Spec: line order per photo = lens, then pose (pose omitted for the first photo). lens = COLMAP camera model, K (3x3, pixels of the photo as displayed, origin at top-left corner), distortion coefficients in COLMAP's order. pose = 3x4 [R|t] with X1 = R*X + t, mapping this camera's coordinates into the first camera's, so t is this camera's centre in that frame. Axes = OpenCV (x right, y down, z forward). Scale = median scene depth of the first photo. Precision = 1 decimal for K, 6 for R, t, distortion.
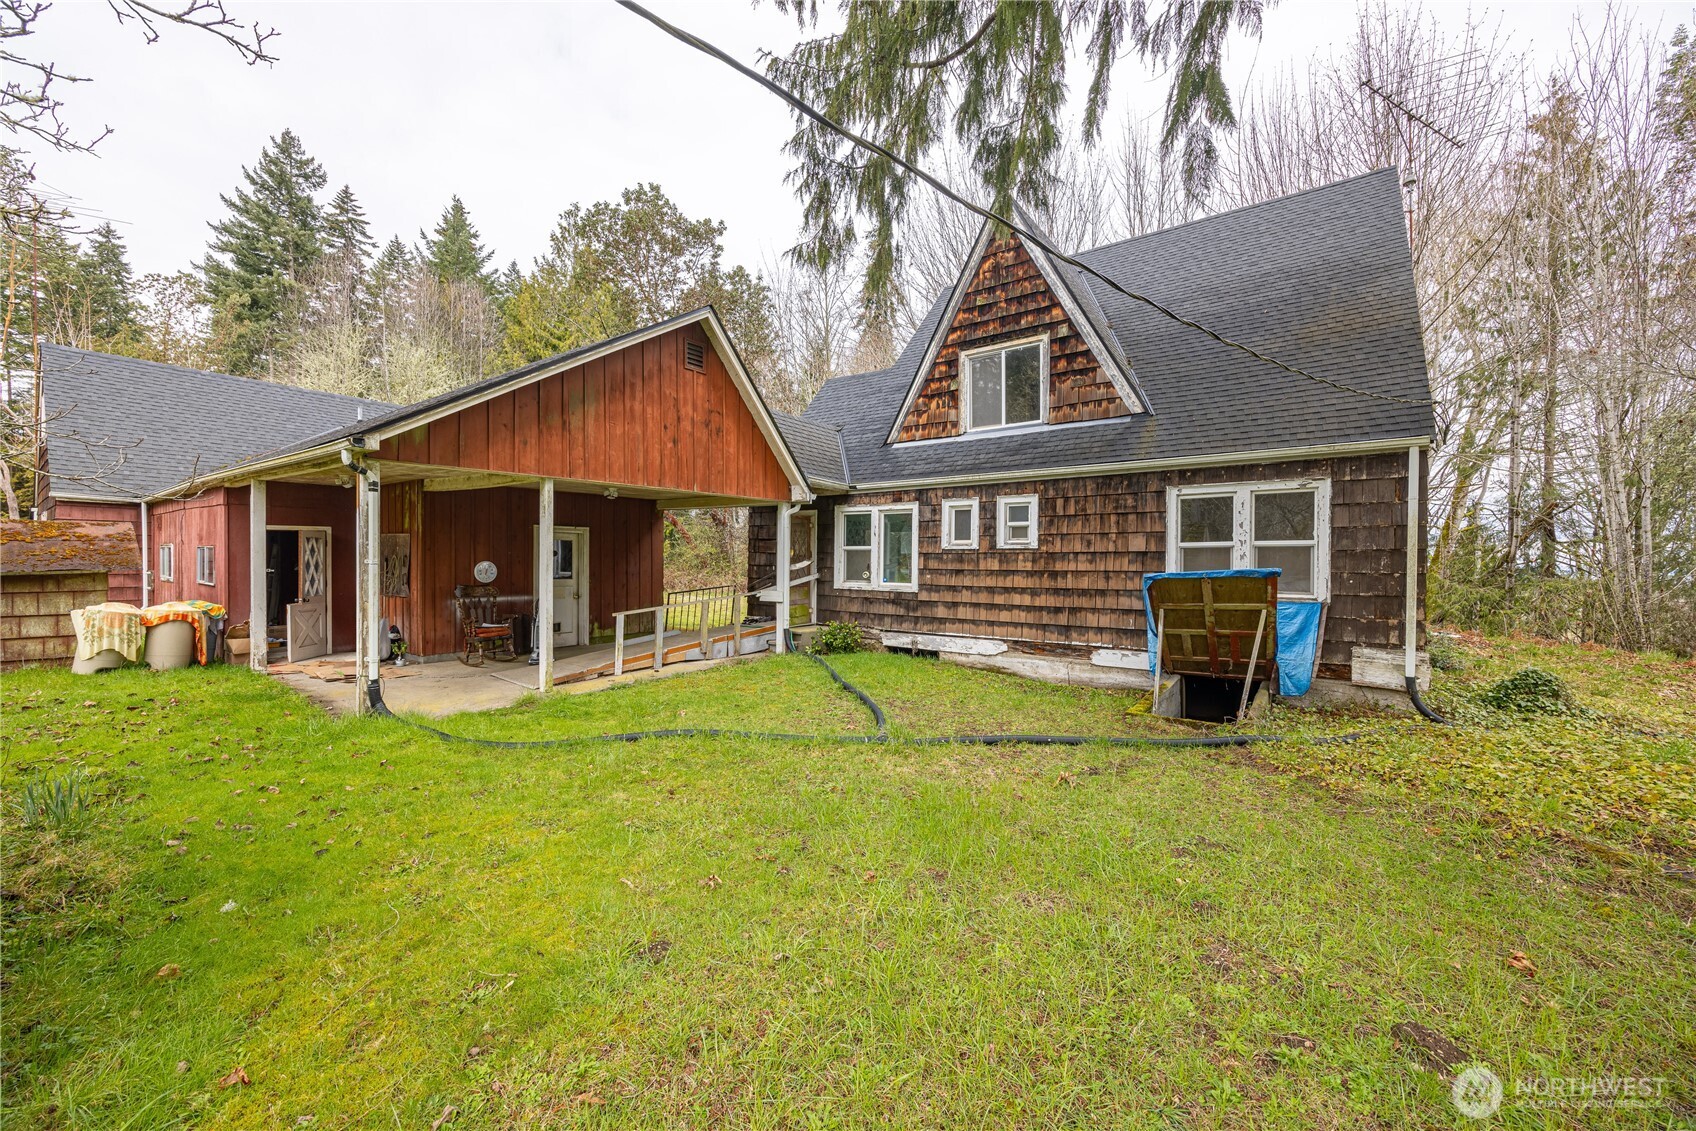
lens RADIAL K [[647.0, 0, 848.4], [0, 647.0, 566.2], [0, 0, 1]] dist [-0.000534, -0.000229]
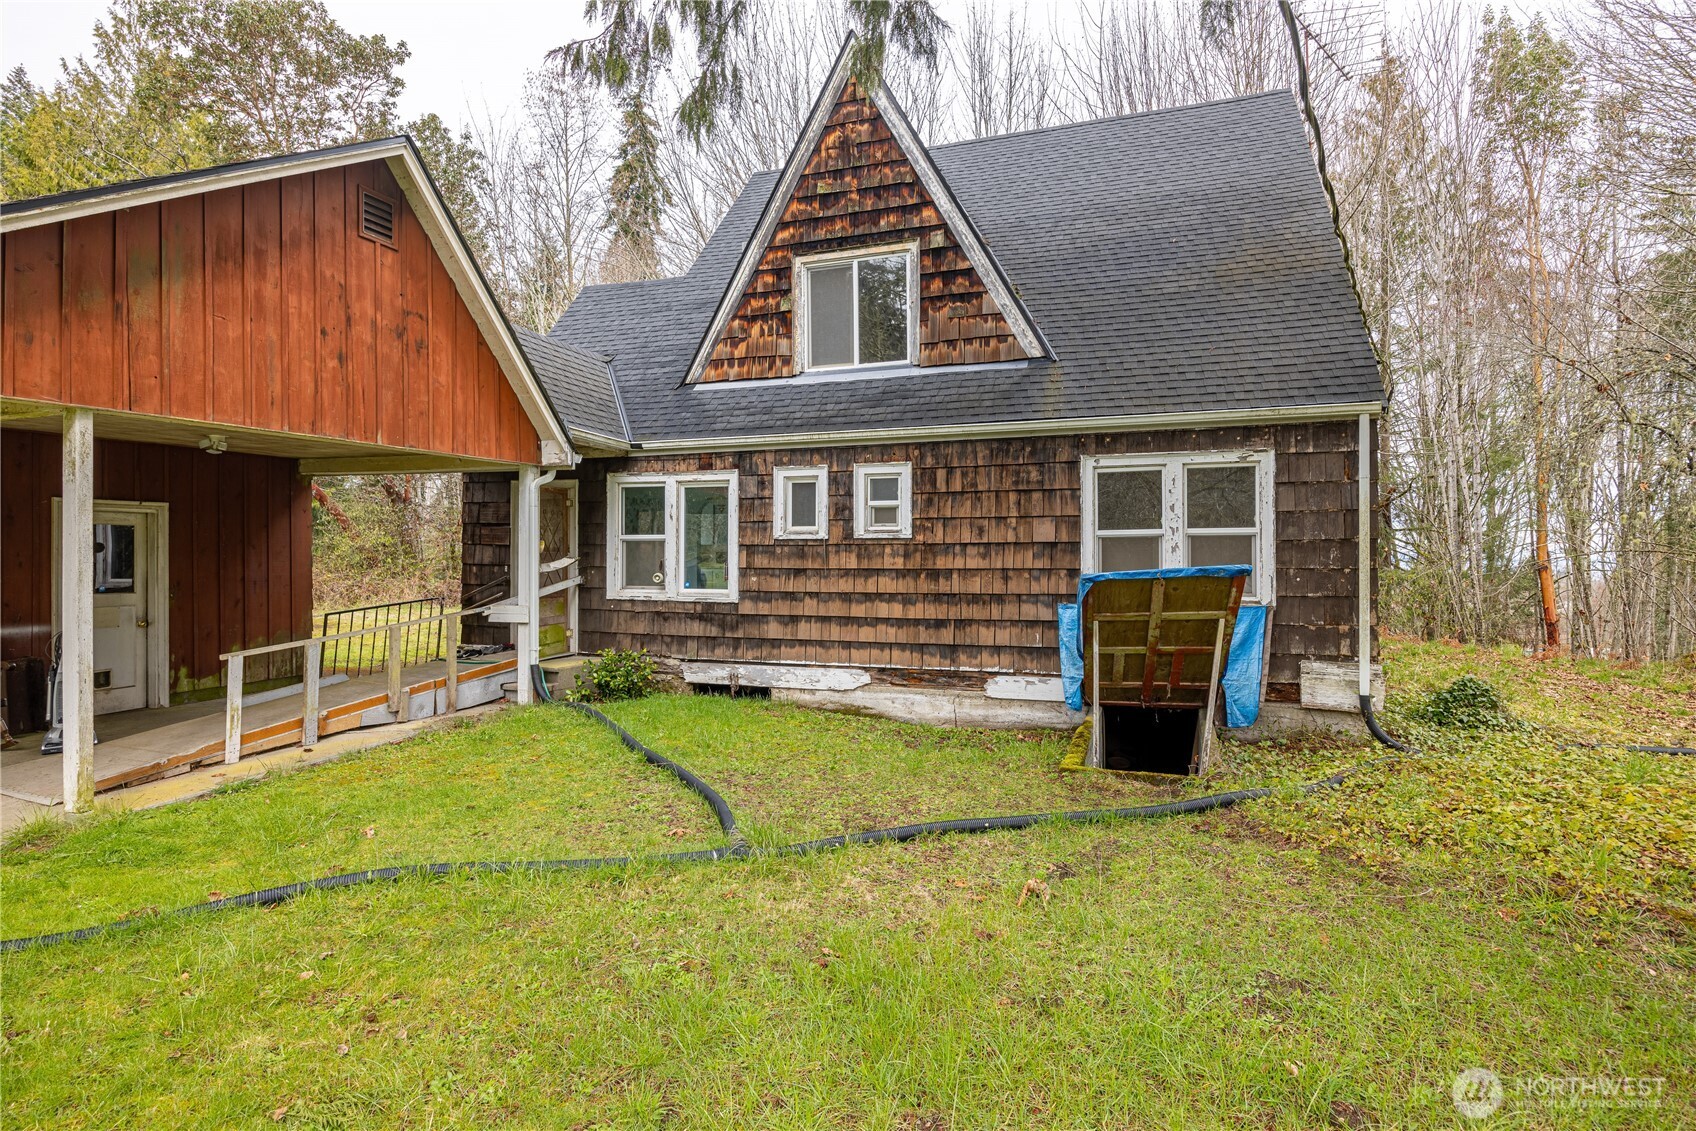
lens RADIAL K [[856.5, 0, 847.9], [0, 856.5, 553.7], [0, 0, 1]] dist [-0.010706, -0.000458]
pose [[0.956392, -0.006951, 0.292005, -0.050294], [0.009084, 0.999941, -0.005950, -0.005204], [-0.291946, 0.008343, 0.956398, 0.114068]]
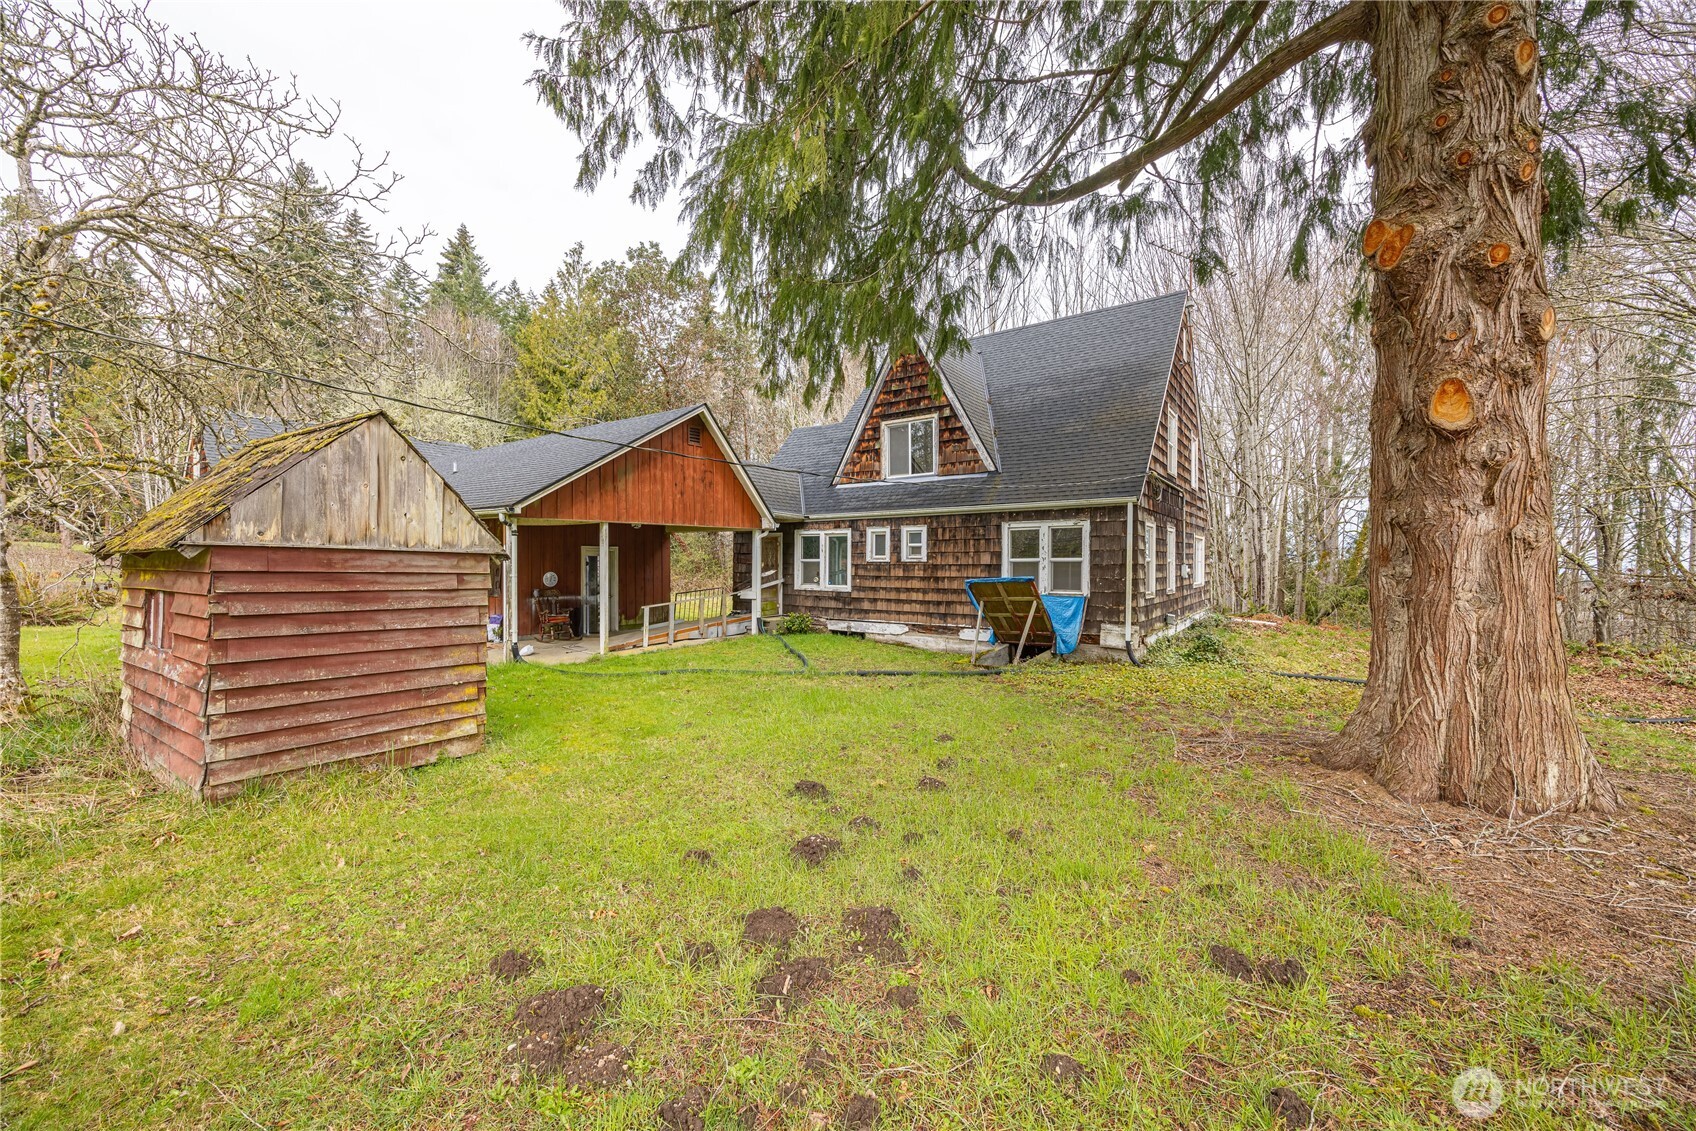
lens RADIAL K [[647.0, 0, 847.7], [0, 647.0, 569.9], [0, 0, 1]] dist [-0.000534, -0.000229]
pose [[0.999936, -0.004399, 0.010442, 0.094533], [0.004358, 0.999983, 0.003922, -0.015304], [-0.010459, -0.003876, 0.999938, -0.473669]]
